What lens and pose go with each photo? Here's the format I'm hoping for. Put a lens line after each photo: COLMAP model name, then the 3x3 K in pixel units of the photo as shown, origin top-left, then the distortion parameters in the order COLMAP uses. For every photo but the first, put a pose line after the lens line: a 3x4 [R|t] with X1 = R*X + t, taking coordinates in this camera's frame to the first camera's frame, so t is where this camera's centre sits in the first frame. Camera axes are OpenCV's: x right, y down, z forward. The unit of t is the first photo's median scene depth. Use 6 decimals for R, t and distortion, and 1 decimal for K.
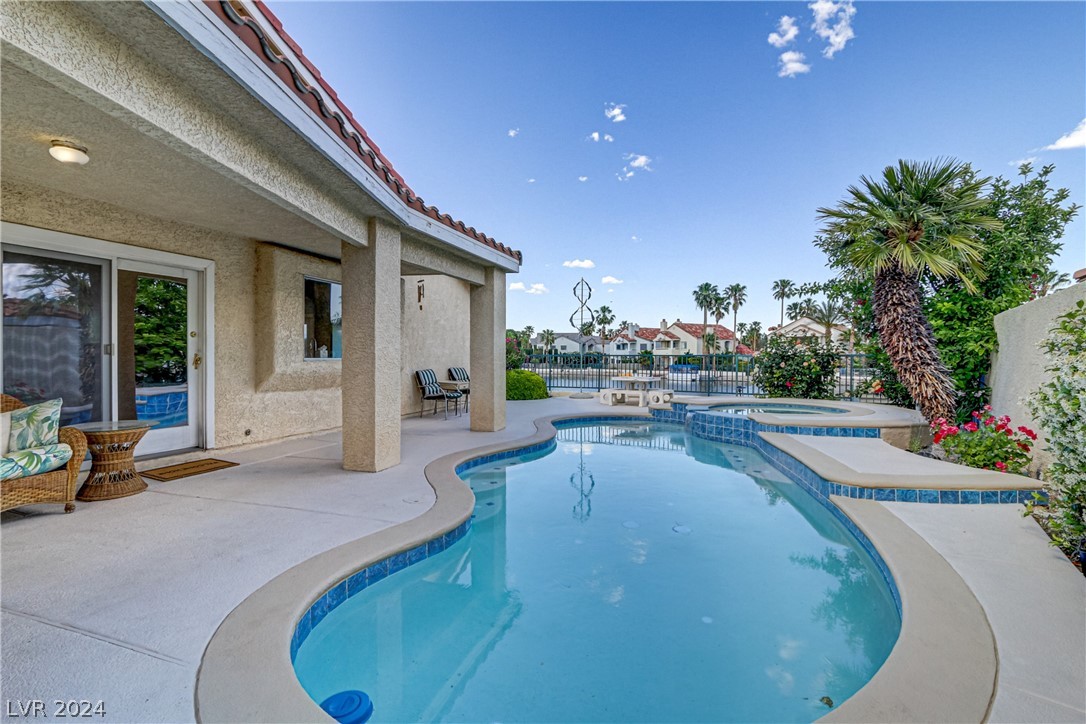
lens RADIAL K [[498.5, 0, 540.0], [0, 498.5, 362.1], [0, 0, 1]] dist [-0.022643, -0.000127]
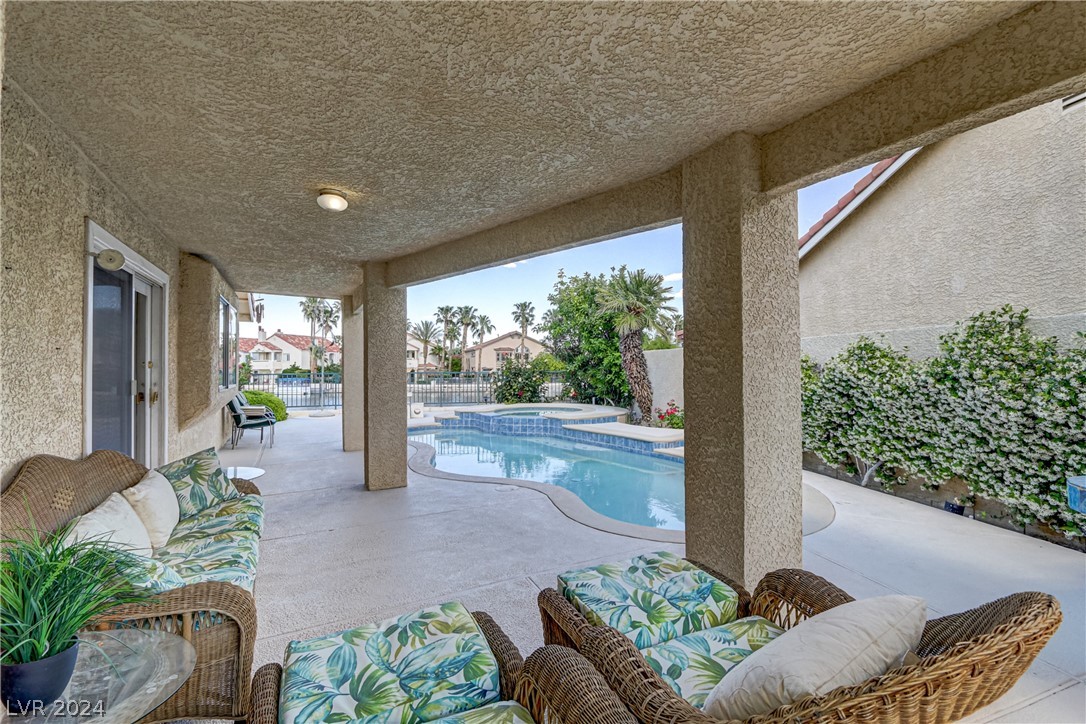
lens RADIAL K [[497.6, 0, 529.0], [0, 497.6, 360.8], [0, 0, 1]] dist [-0.004773, 0.000033]
pose [[0.713844, 0.000170, 0.700305, -0.455728], [0.017553, 0.999681, -0.018135, -0.020234], [-0.700085, 0.025237, 0.713614, -0.010675]]
